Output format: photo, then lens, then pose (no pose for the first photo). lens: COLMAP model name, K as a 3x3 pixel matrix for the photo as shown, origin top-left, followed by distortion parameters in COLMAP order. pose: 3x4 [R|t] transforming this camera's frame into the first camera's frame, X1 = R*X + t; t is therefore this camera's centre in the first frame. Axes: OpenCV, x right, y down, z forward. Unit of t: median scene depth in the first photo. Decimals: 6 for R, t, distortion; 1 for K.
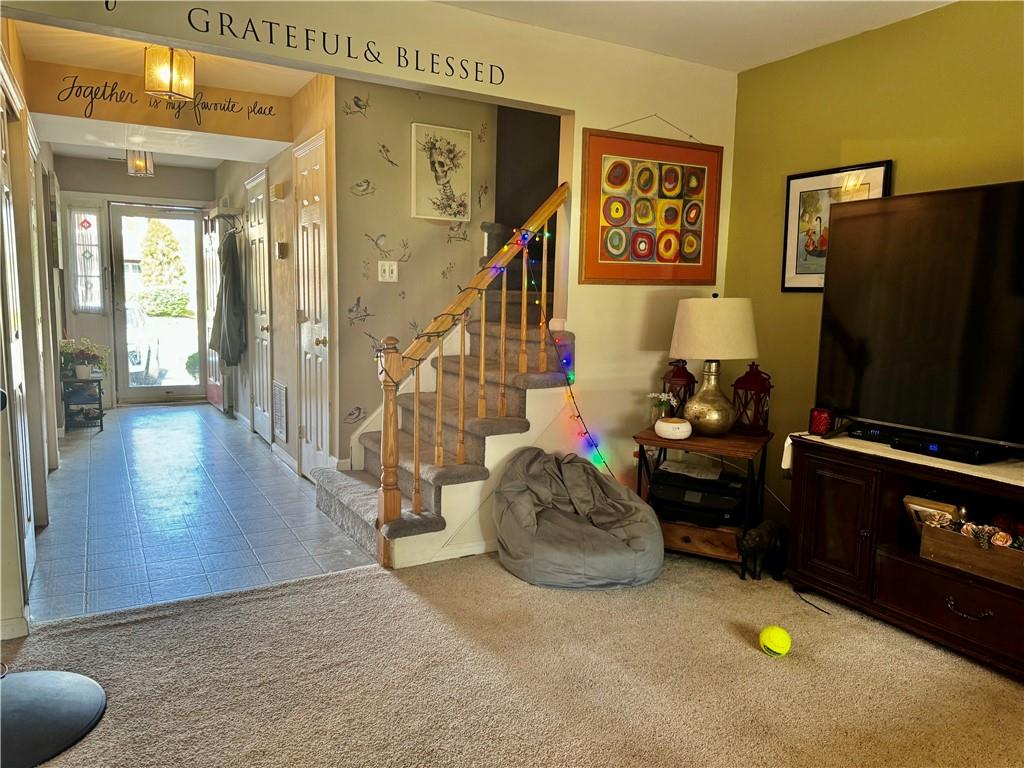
lens RADIAL K [[727.0, 0, 519.3], [0, 727.0, 389.8], [0, 0, 1]] dist [0.062499, -0.092175]
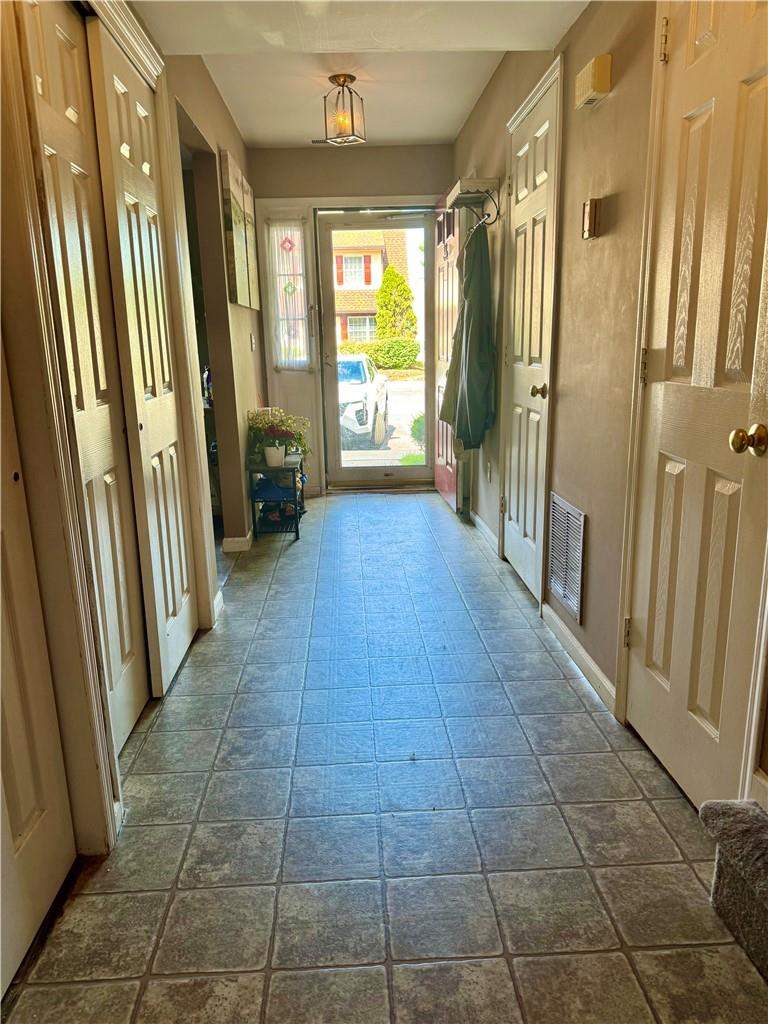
lens RADIAL K [[725.5, 0, 384.0], [0, 725.5, 512.0], [0, 0, 1]] dist [0.053215, -0.058035]
pose [[0.891377, 0.060536, -0.449202, -0.166412], [-0.014497, 0.994342, 0.105233, -0.040946], [0.453031, -0.087290, 0.887211, 0.383910]]
